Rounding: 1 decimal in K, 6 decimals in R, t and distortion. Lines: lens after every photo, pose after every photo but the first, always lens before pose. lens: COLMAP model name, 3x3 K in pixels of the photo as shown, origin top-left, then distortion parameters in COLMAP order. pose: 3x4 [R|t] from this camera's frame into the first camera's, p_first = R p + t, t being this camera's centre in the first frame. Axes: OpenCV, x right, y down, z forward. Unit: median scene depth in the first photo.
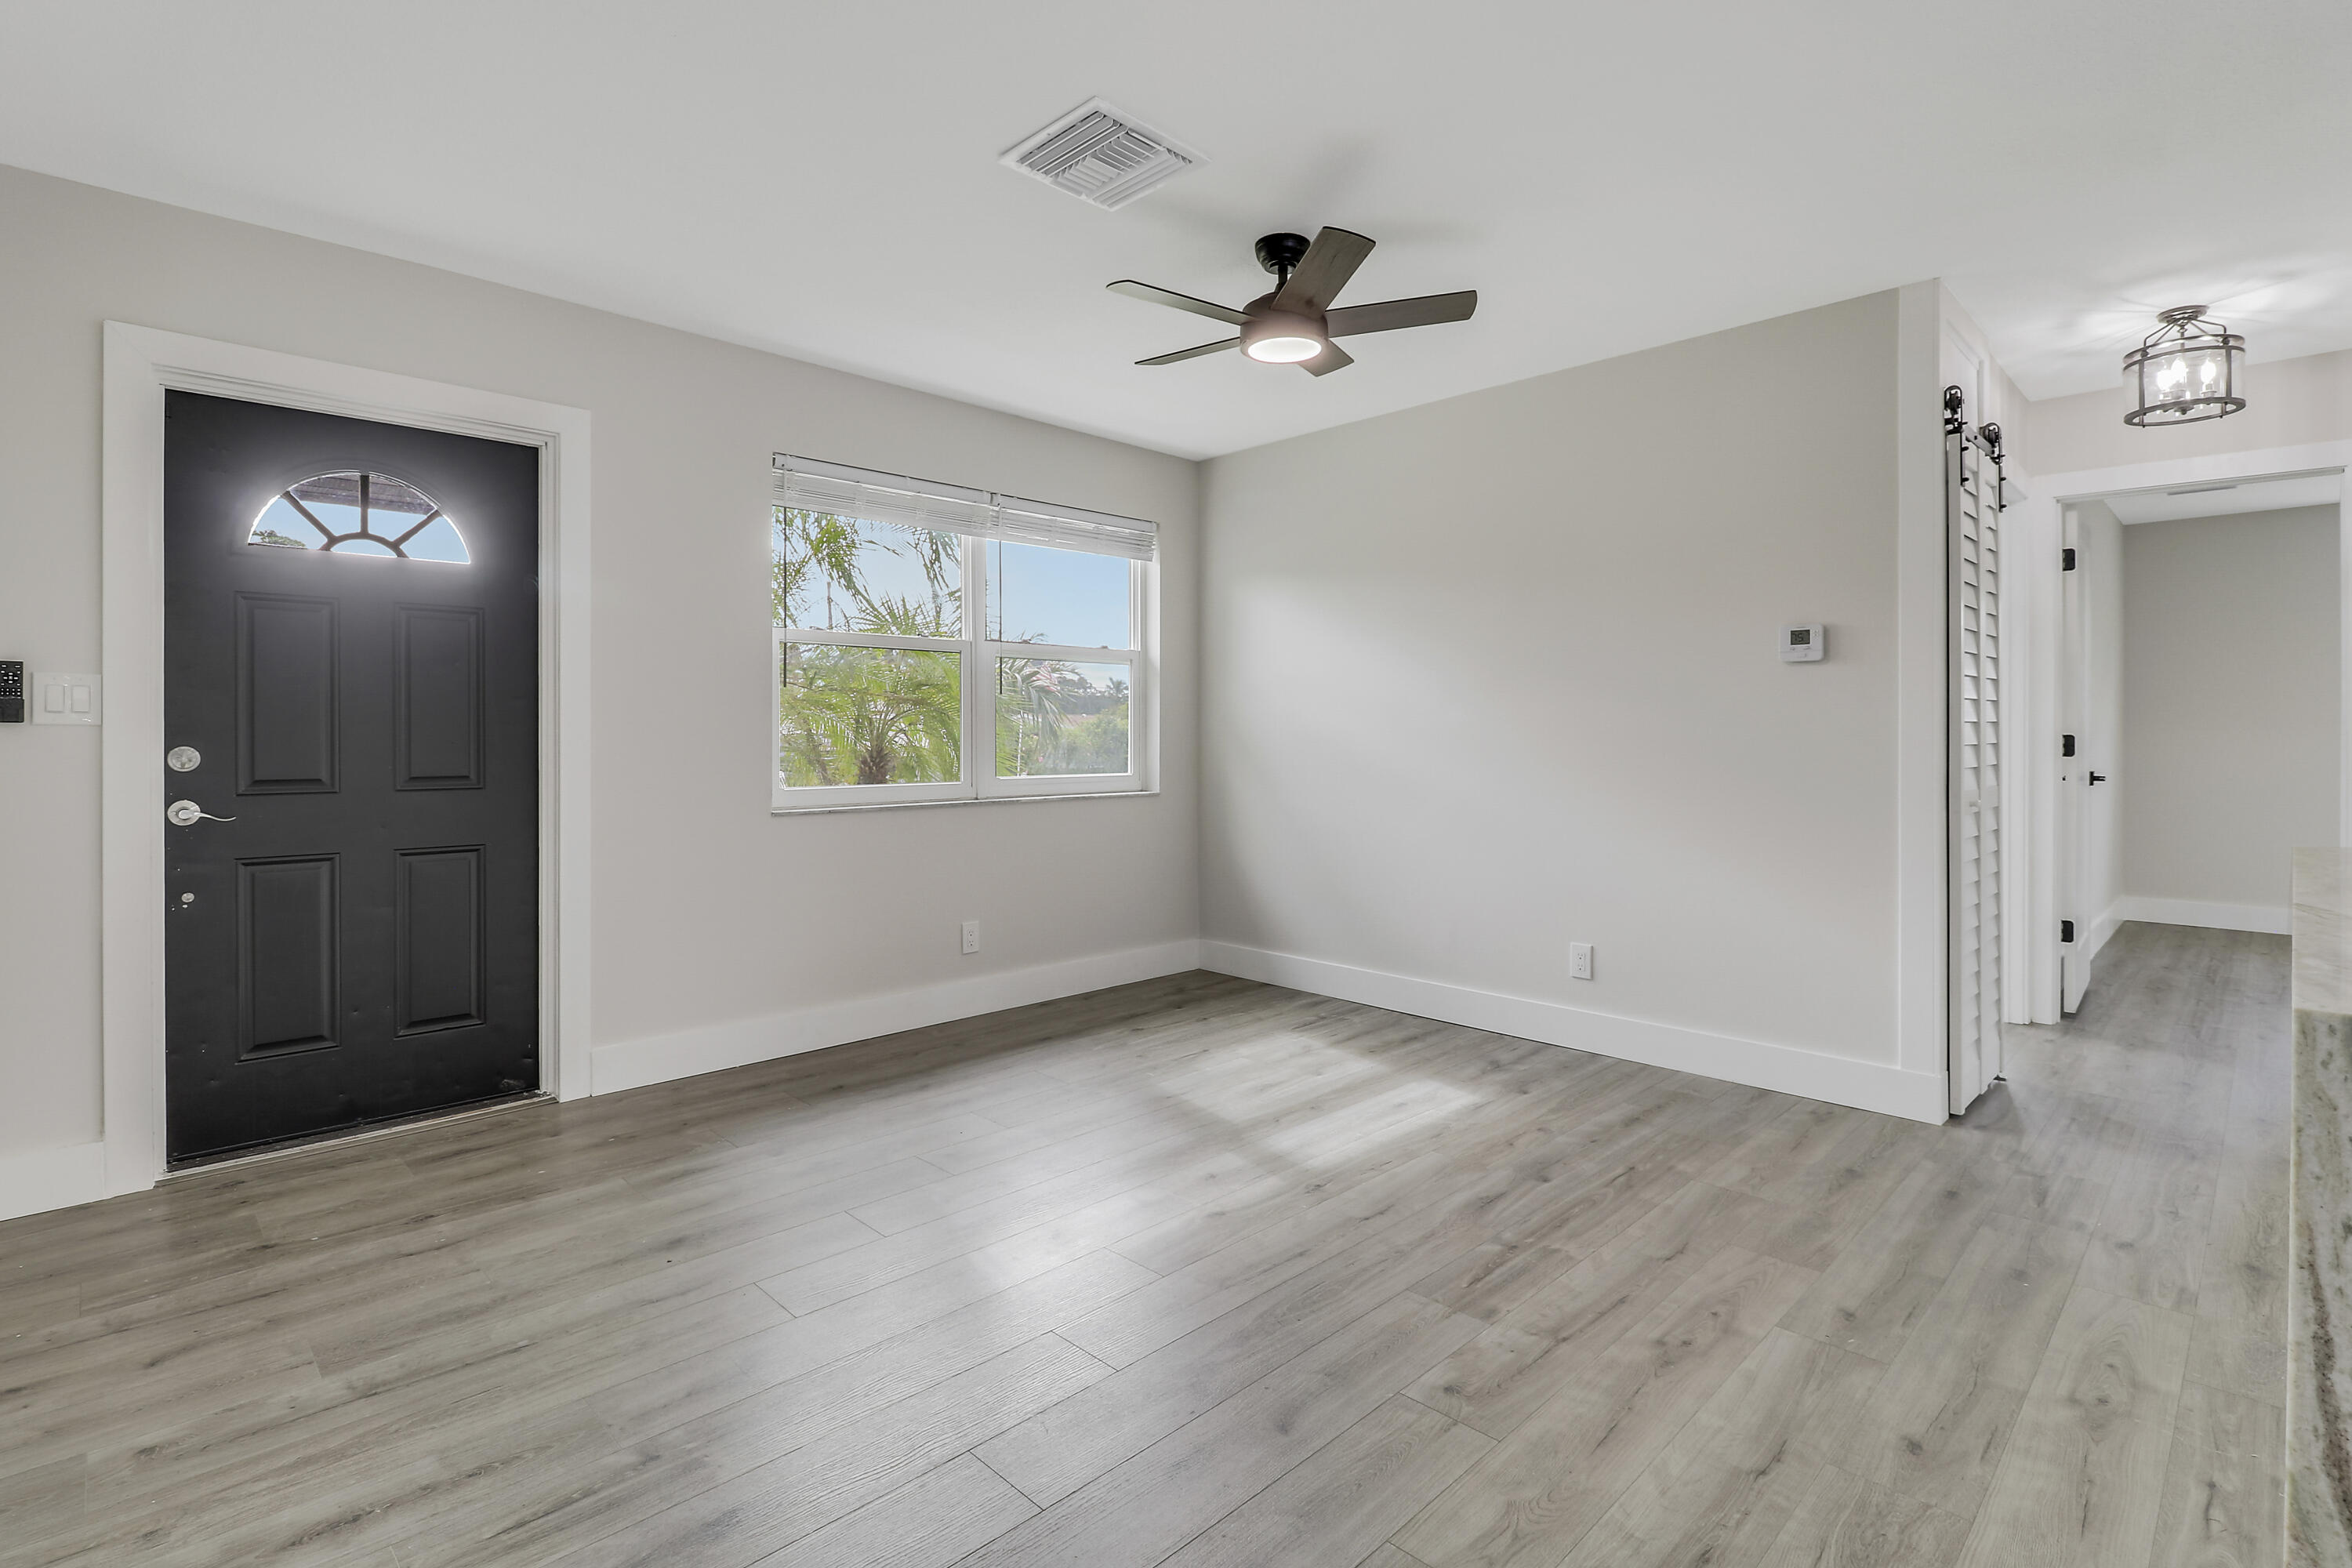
lens RADIAL K [[1113.9, 0, 1195.7], [0, 1113.9, 733.4], [0, 0, 1]] dist [-0.010096, -0.002469]
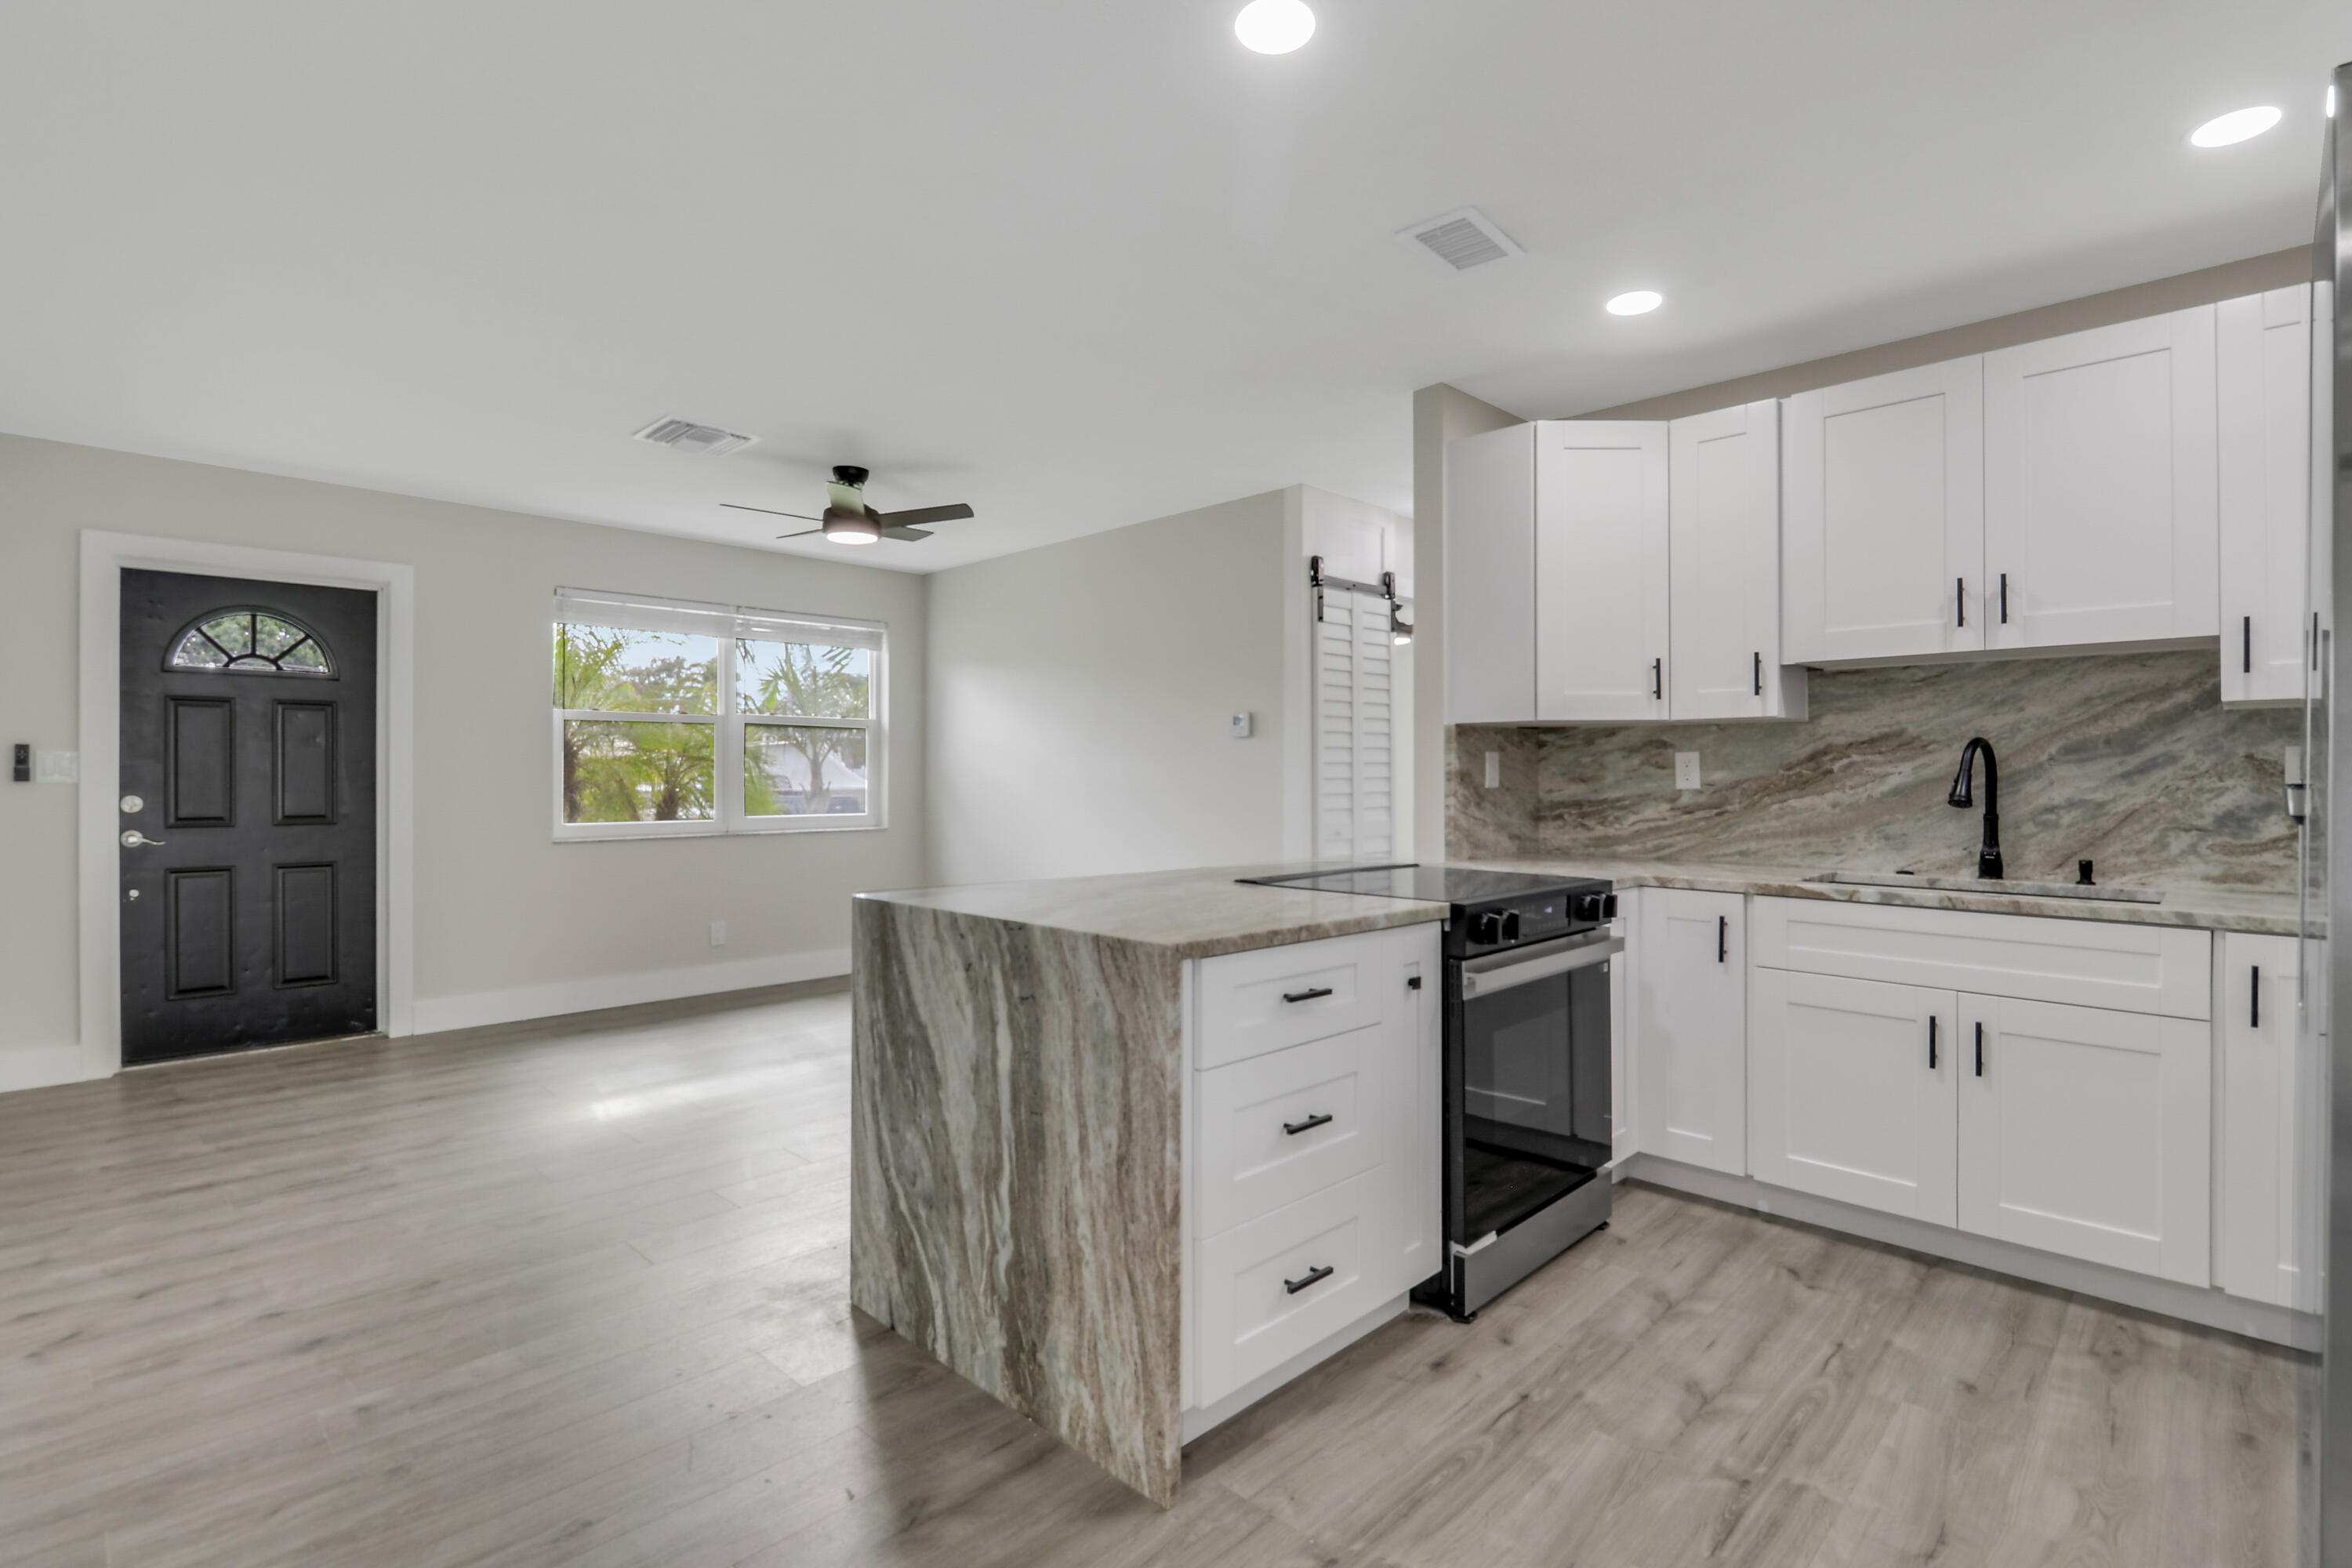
lens RADIAL K [[1113.9, 0, 1173.0], [0, 1113.9, 768.6], [0, 0, 1]] dist [-0.010096, -0.002469]
pose [[0.999965, -0.000370, 0.008417, 0.481884], [0.000394, 0.999996, -0.002906, -0.020210], [-0.008416, 0.002909, 0.999960, -0.507767]]
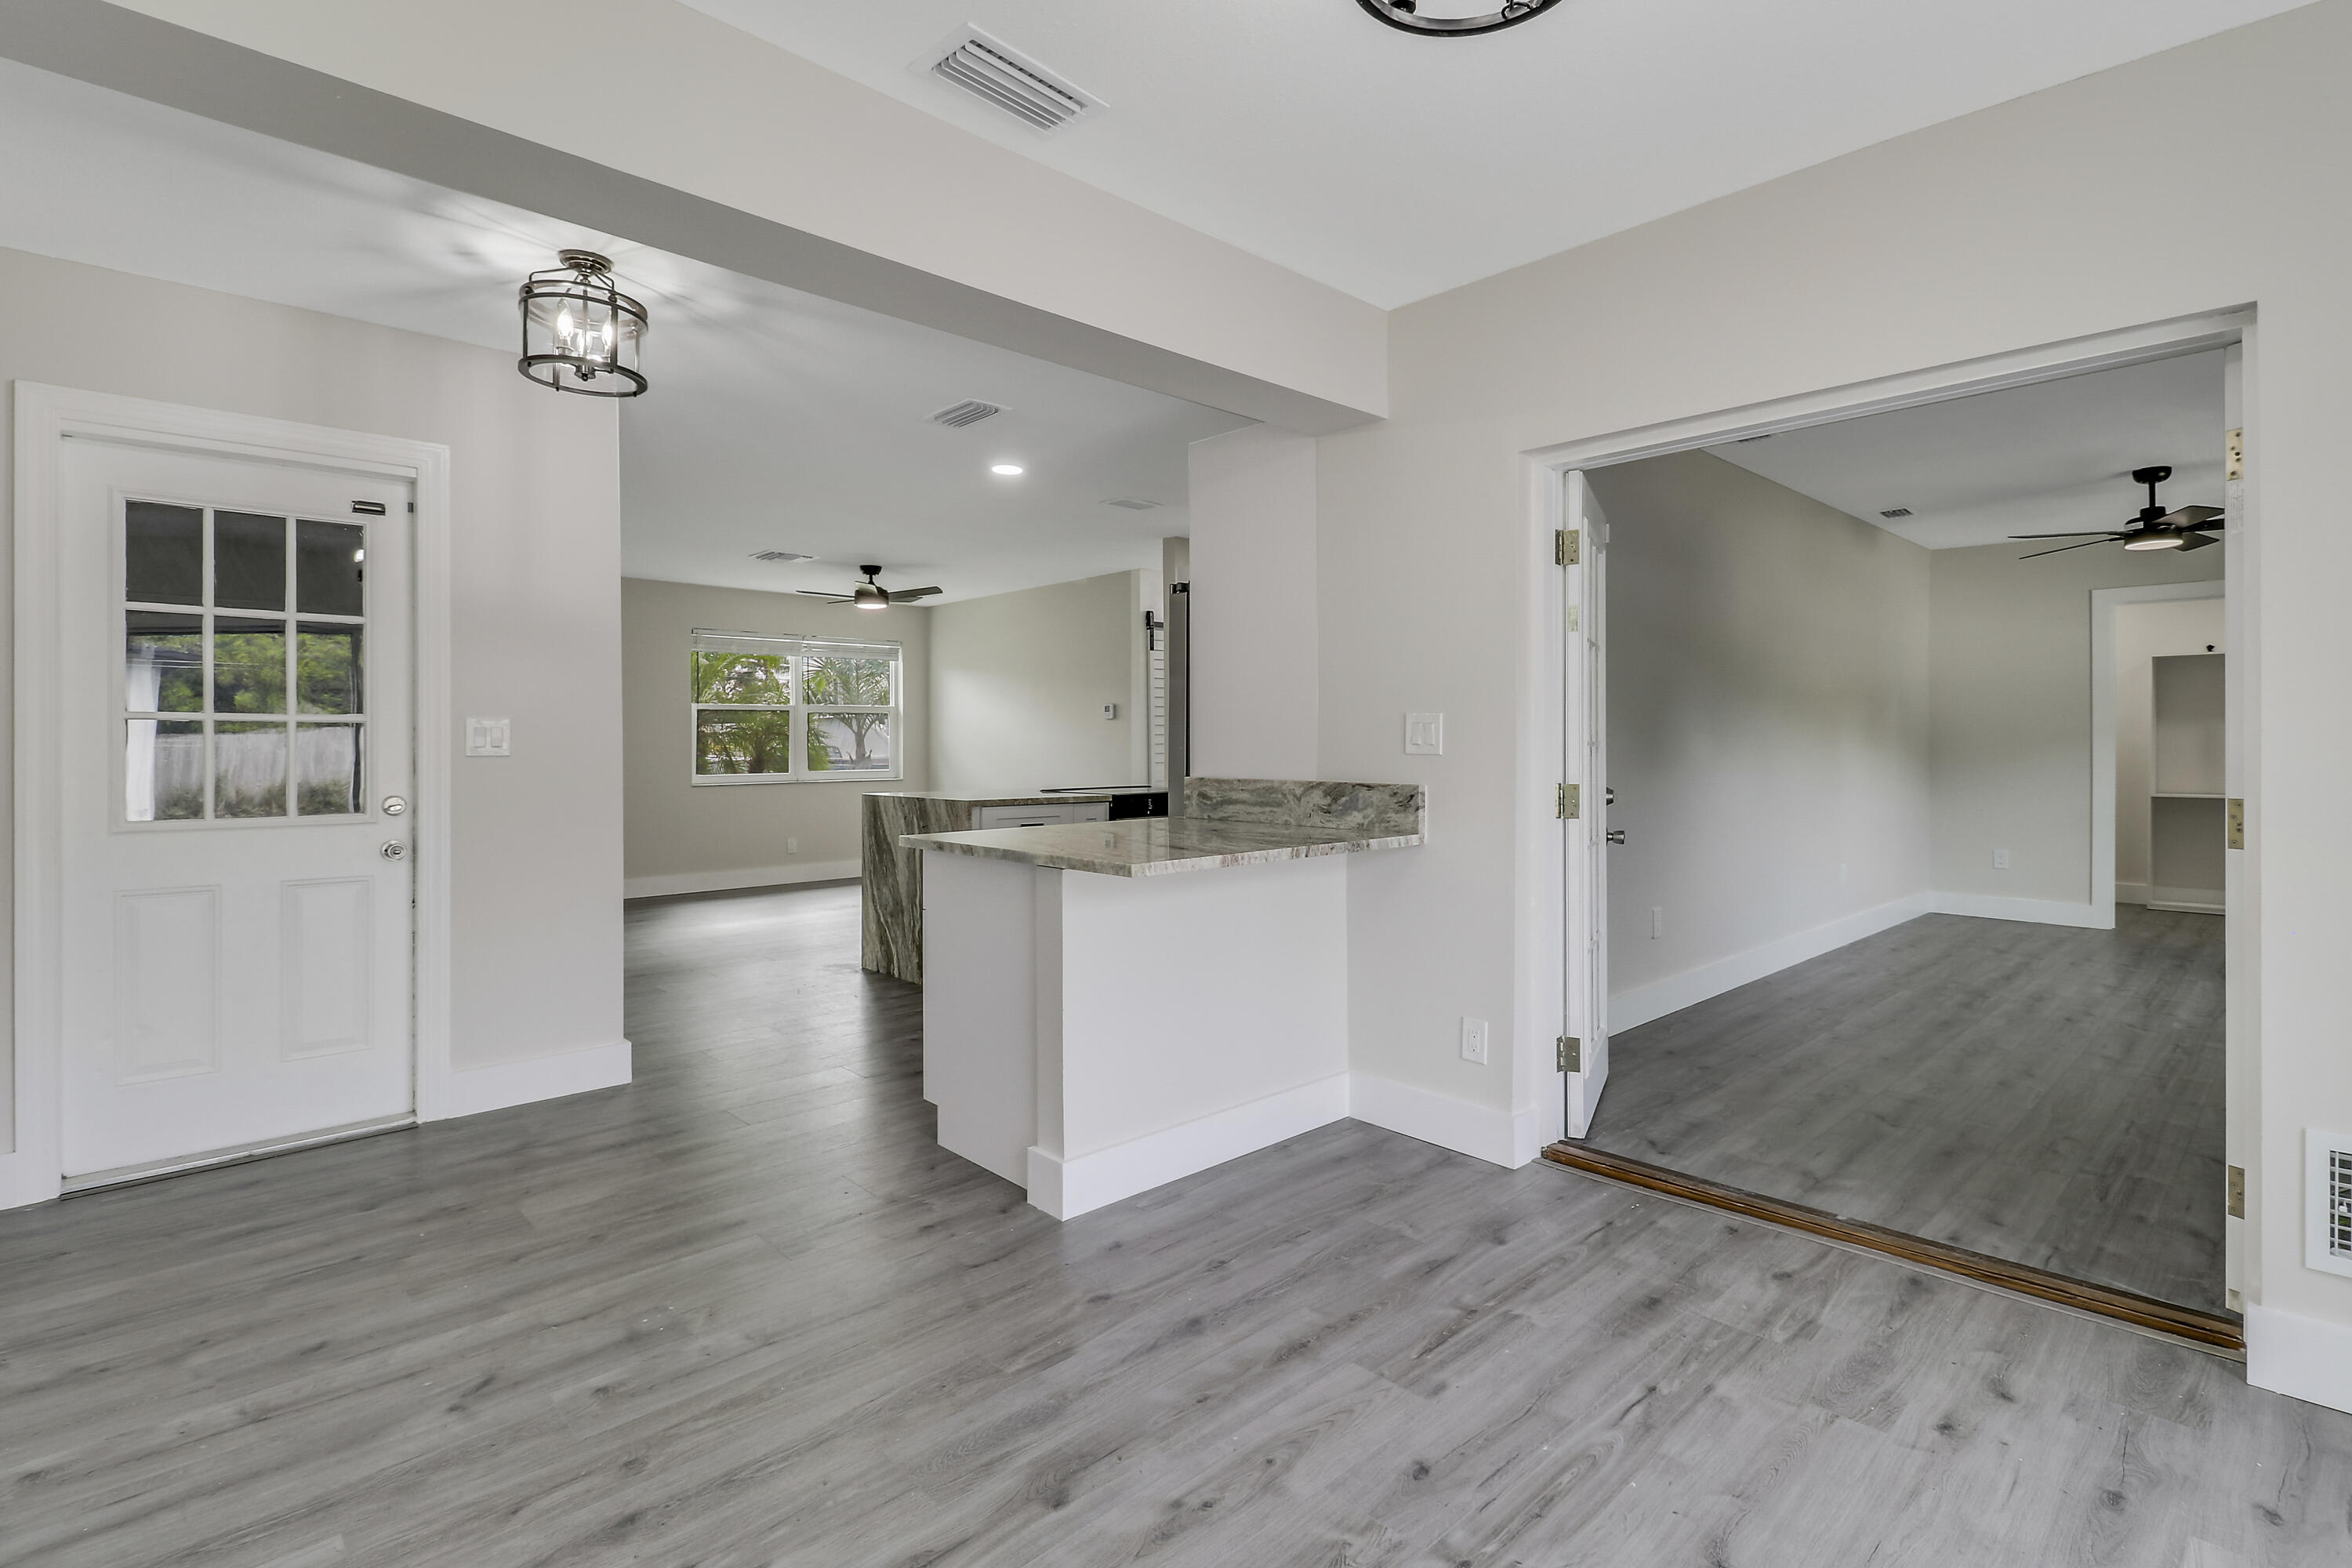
lens RADIAL K [[1113.9, 0, 1200.5], [0, 1113.9, 734.1], [0, 0, 1]] dist [-0.010096, -0.002469]
pose [[0.999916, -0.006674, -0.011070, 0.833745], [0.006610, 0.999961, -0.005851, -0.017336], [0.011109, 0.005777, 0.999922, -1.528547]]
